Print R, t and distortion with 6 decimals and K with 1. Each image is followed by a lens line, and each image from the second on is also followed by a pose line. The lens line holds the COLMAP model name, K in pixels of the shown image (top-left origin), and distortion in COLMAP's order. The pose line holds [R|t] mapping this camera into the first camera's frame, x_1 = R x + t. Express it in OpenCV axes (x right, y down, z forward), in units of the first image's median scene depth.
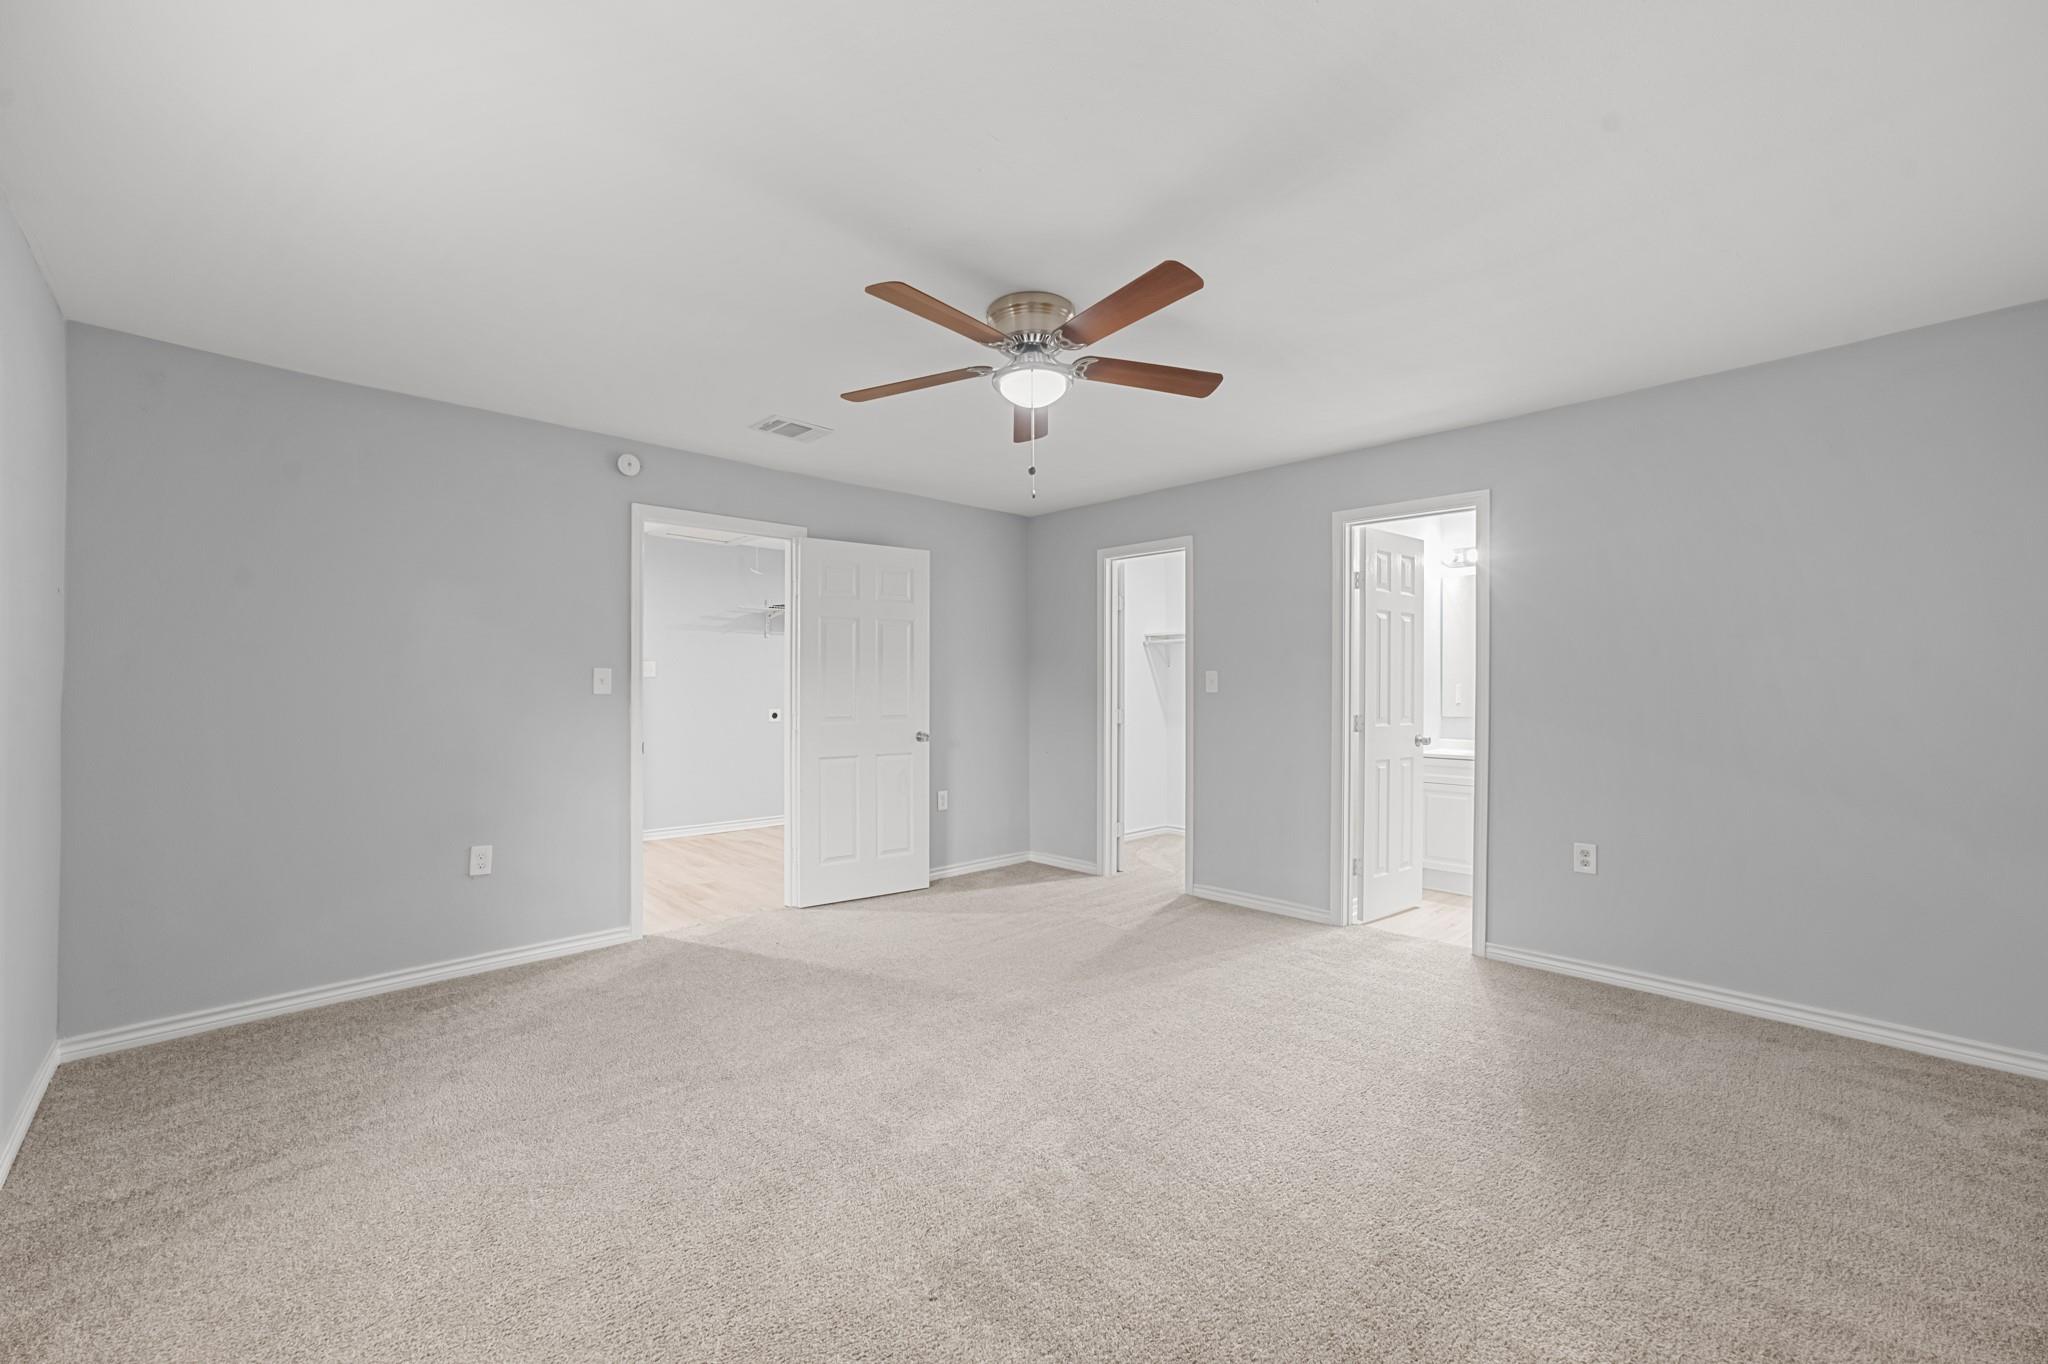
lens RADIAL K [[812.1, 0, 1021.5], [0, 812.1, 687.6], [0, 0, 1]] dist [-0.033495, 0.020364]
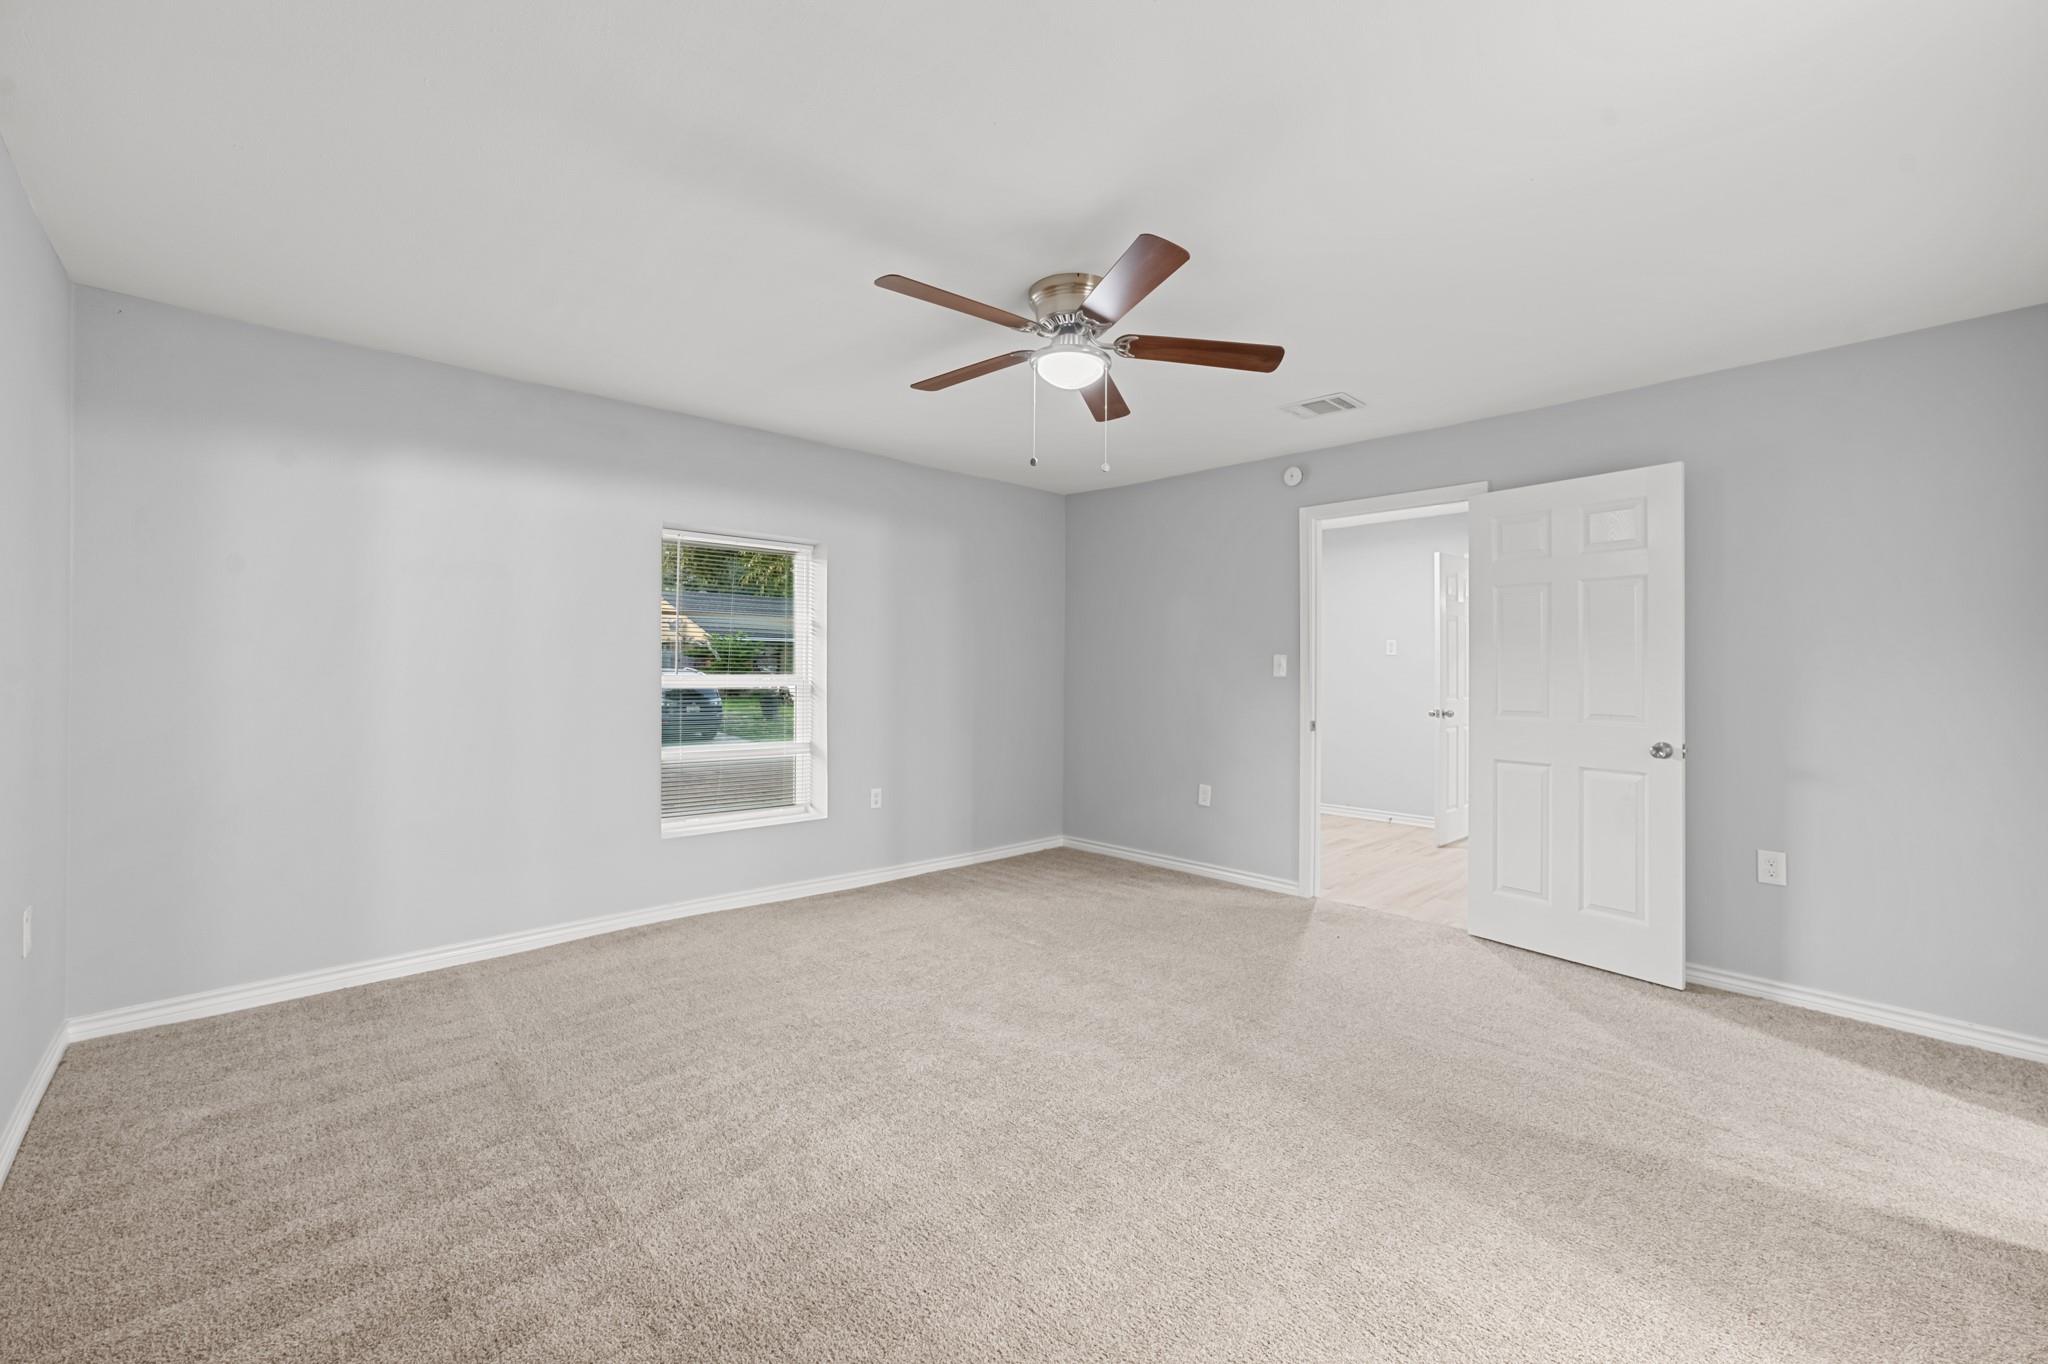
lens RADIAL K [[812.1, 0, 1021.5], [0, 812.1, 687.6], [0, 0, 1]] dist [-0.033495, 0.020364]
pose [[-0.000349, 0.025059, -0.999686, 0.663264], [-0.007703, 0.999656, 0.025061, -0.003672], [0.999970, 0.007709, -0.000156, 0.622405]]
